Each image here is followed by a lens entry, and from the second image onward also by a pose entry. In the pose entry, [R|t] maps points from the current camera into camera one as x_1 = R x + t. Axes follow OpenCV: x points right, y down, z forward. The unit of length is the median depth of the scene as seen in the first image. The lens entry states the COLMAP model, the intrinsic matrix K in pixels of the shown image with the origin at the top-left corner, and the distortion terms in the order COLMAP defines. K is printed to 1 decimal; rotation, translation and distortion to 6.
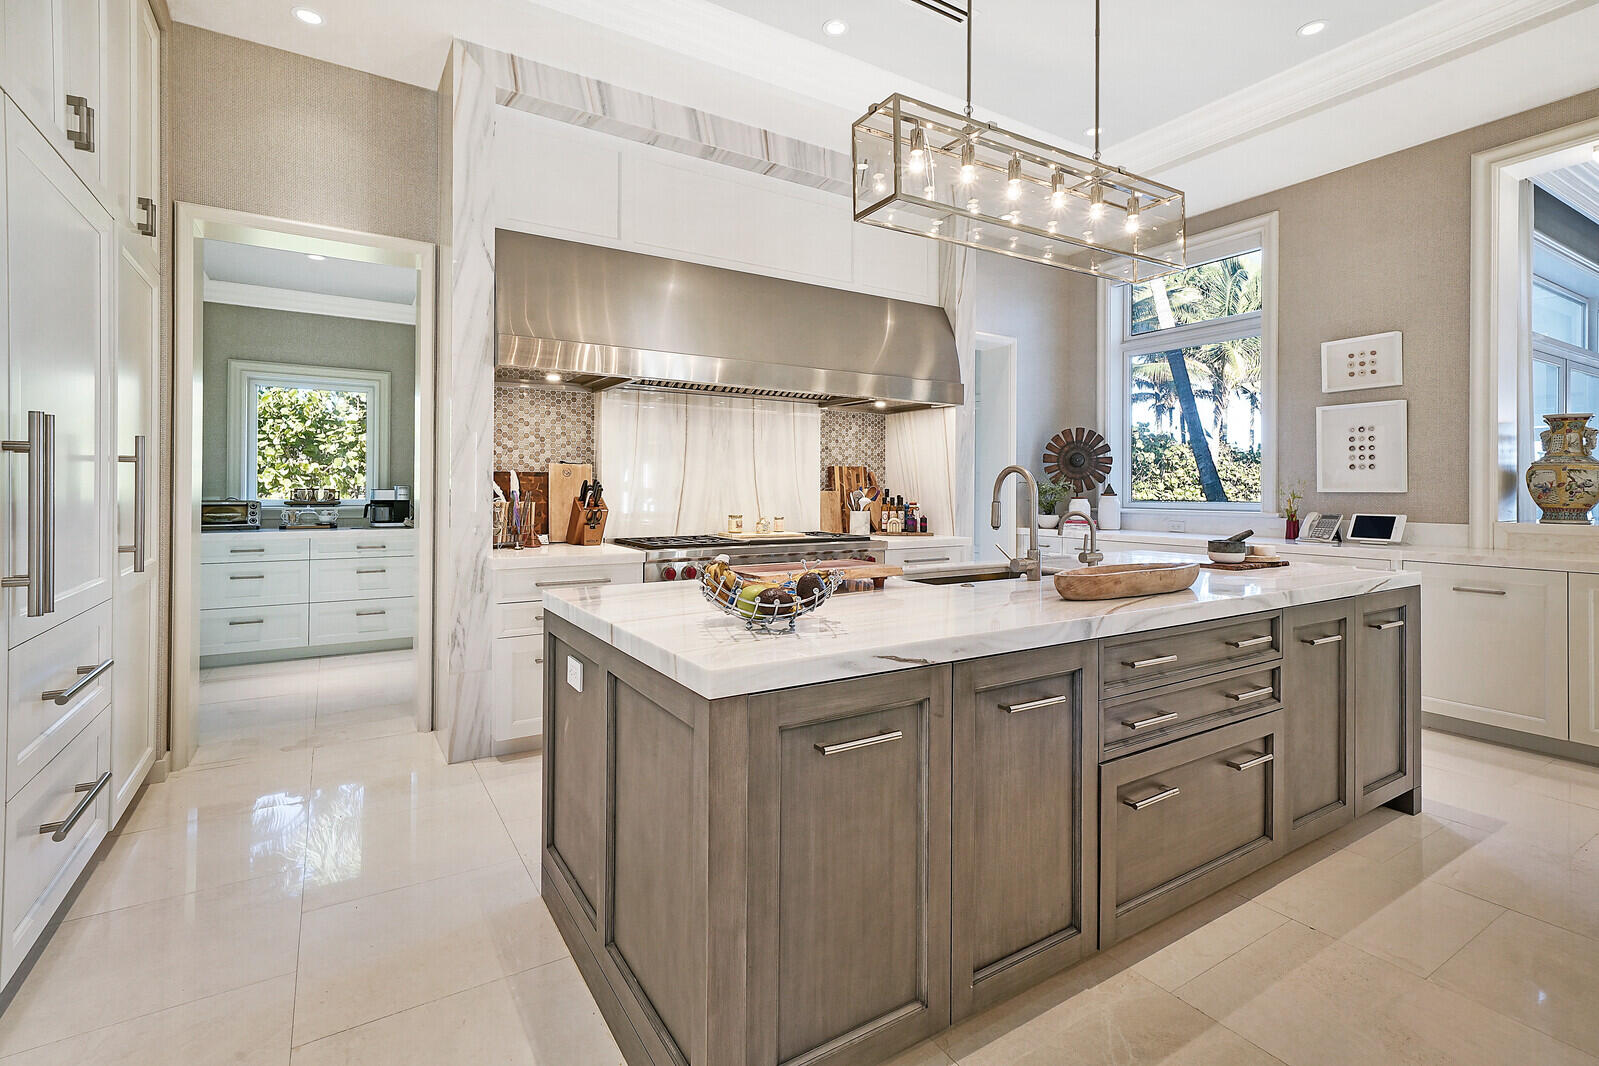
lens RADIAL K [[738.8, 0, 803.5], [0, 738.8, 494.8], [0, 0, 1]] dist [0.005383, 0.002158]
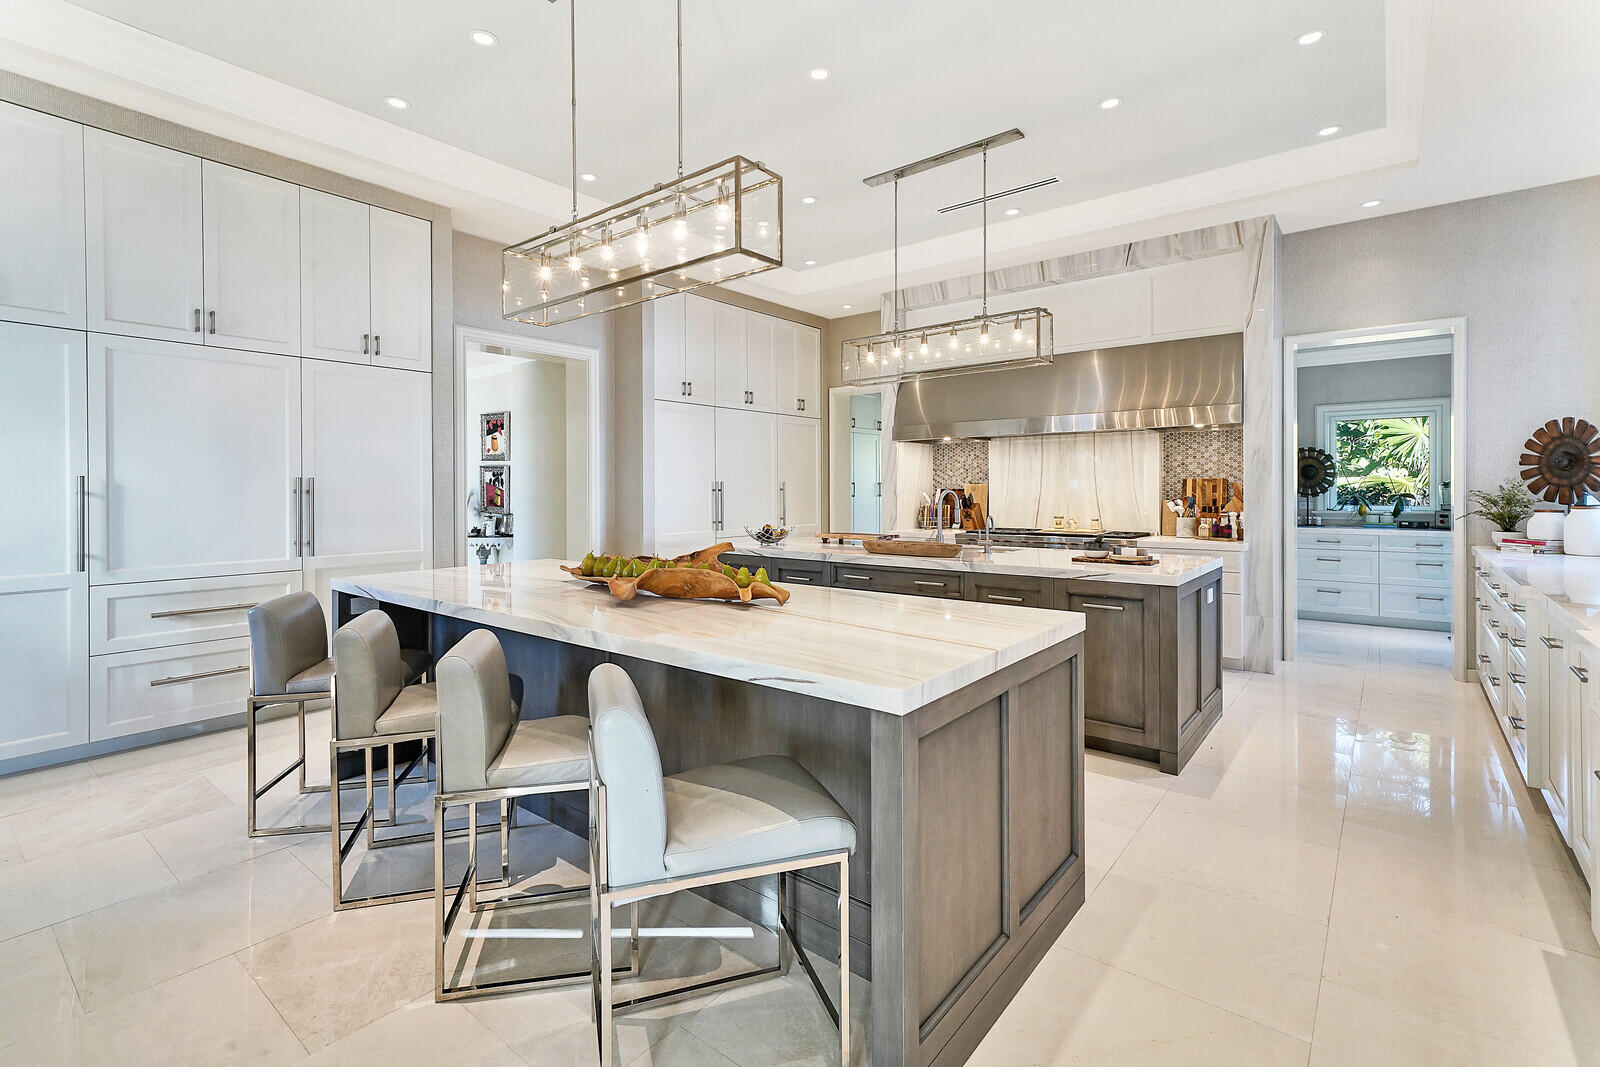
lens RADIAL K [[739.3, 0, 781.6], [0, 739.3, 492.6], [0, 0, 1]] dist [0.005383, 0.002158]
pose [[0.319027, 0.001017, -0.947745, 0.947157], [0.004081, 0.999989, 0.002447, -0.022488], [0.947737, -0.004649, 0.319019, 0.014005]]
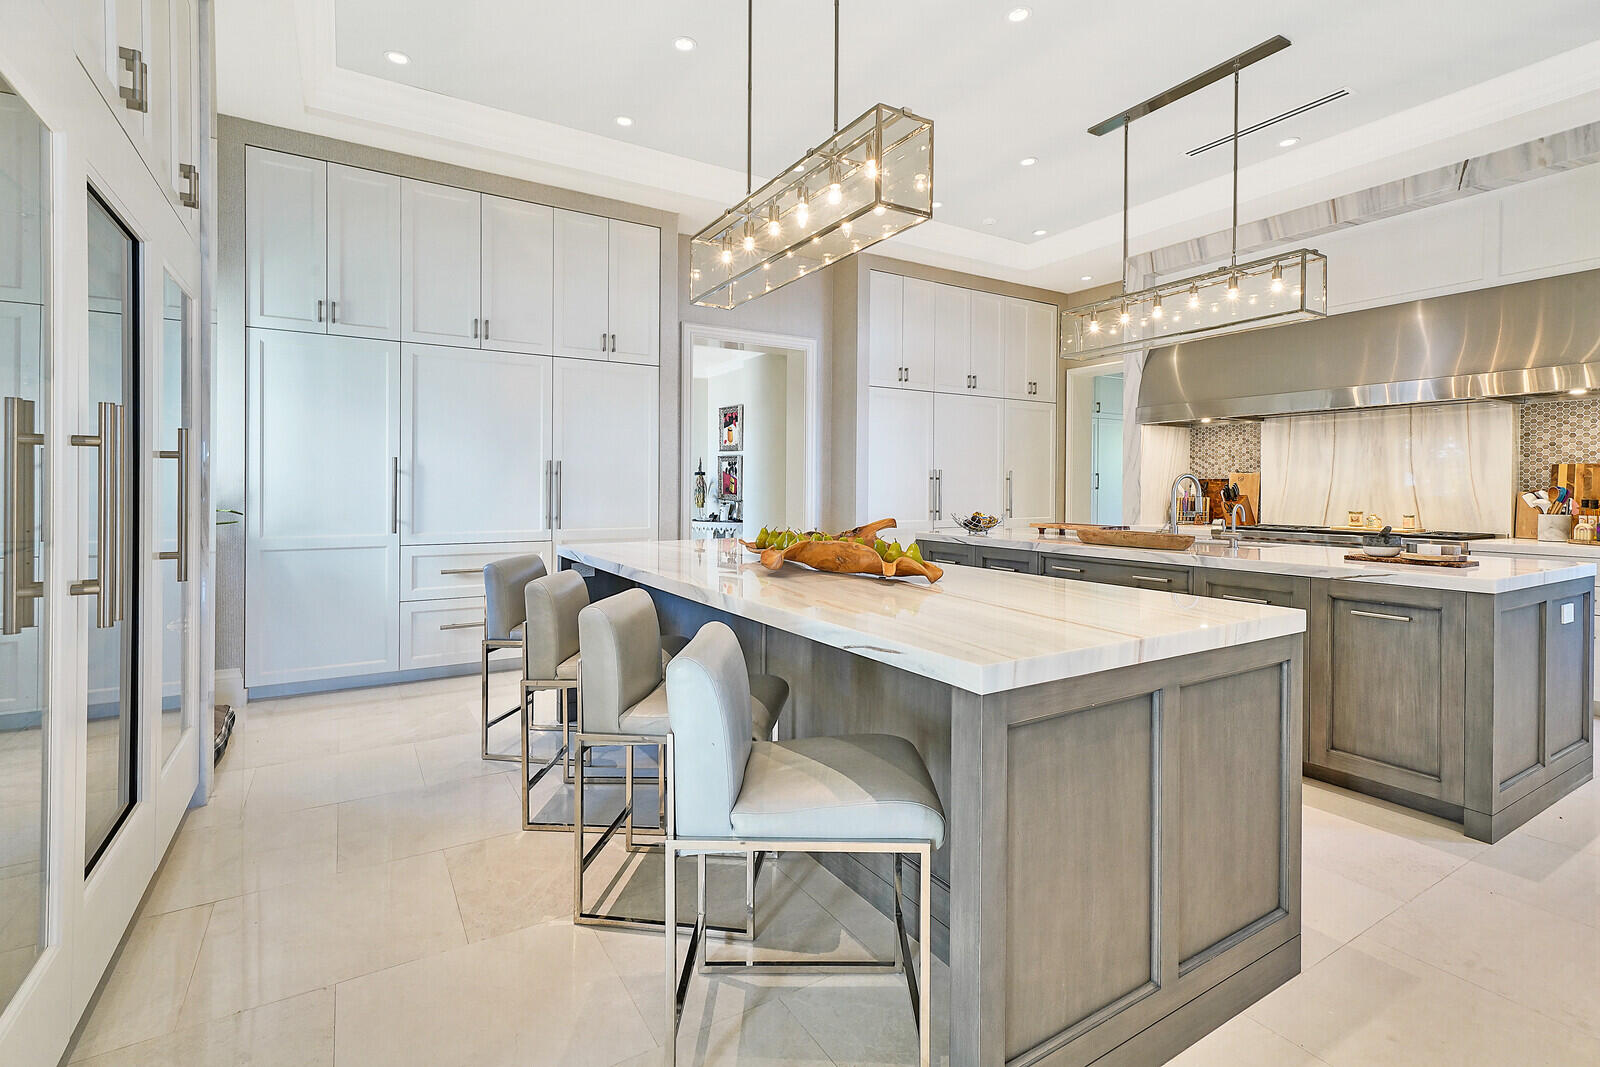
lens RADIAL K [[739.3, 0, 788.0], [0, 739.3, 492.5], [0, 0, 1]] dist [0.005383, 0.002158]
pose [[-0.011960, 0.004421, -0.999919, 0.940112], [-0.005702, 0.999974, 0.004489, -0.003681], [0.999912, 0.005756, -0.011935, 0.088299]]
